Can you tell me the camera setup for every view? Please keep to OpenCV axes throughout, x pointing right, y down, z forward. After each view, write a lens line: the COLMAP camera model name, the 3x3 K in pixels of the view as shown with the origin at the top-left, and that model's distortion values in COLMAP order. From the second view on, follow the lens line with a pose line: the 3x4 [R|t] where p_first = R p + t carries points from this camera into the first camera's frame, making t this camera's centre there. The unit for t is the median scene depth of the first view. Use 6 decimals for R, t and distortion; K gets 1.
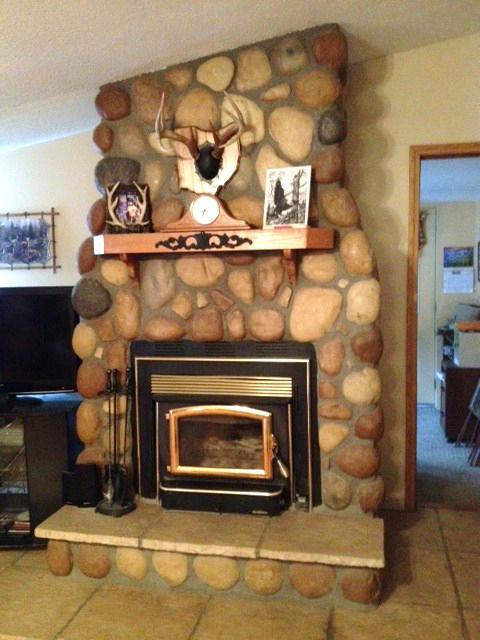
lens RADIAL K [[605.4, 0, 238.4], [0, 605.4, 313.7], [0, 0, 1]] dist [0.120820, -0.242265]
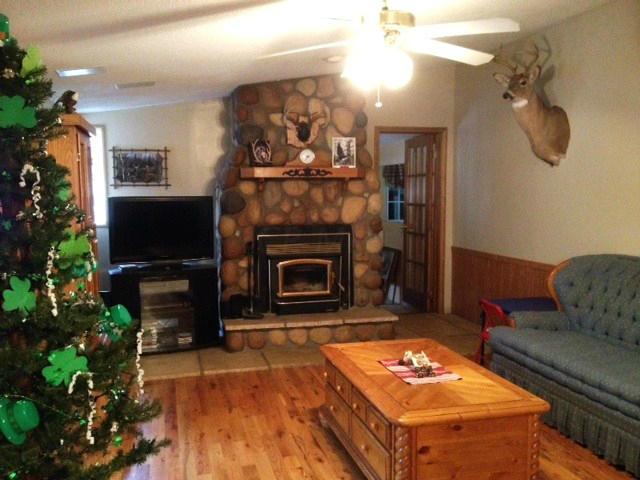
lens RADIAL K [[605.4, 0, 315.1], [0, 605.4, 239.9], [0, 0, 1]] dist [0.120820, -0.242265]
pose [[0.893456, -0.020588, 0.448678, -0.877806], [0.023991, 0.999710, -0.001899, 0.099352], [-0.448509, 0.012461, 0.893692, -0.730753]]
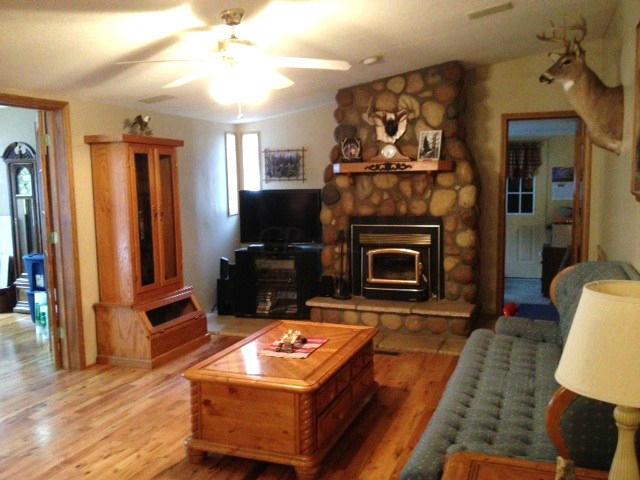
lens RADIAL K [[605.4, 0, 315.1], [0, 605.4, 239.9], [0, 0, 1]] dist [0.120820, -0.242265]
pose [[0.988765, 0.021079, -0.147983, 0.007701], [-0.018710, 0.999674, 0.017383, 0.095464], [0.148301, -0.014419, 0.988837, -1.045779]]
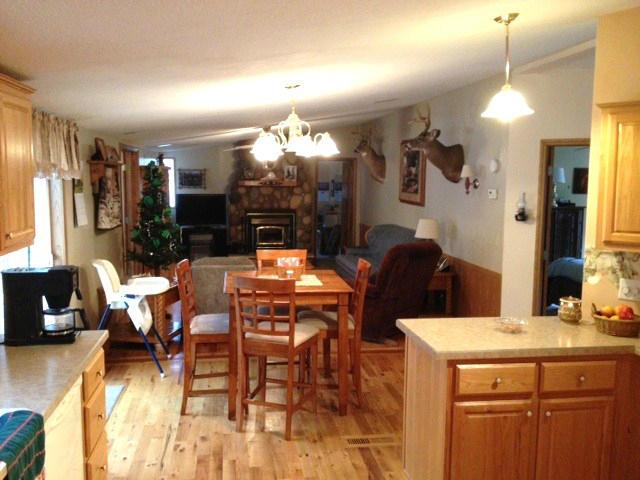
lens RADIAL K [[605.4, 0, 315.1], [0, 605.4, 239.9], [0, 0, 1]] dist [0.120820, -0.242265]
pose [[0.935139, -0.005586, 0.354238, -1.147680], [0.000432, 0.999893, 0.014628, 0.187262], [-0.354282, -0.013526, 0.935041, -2.718657]]
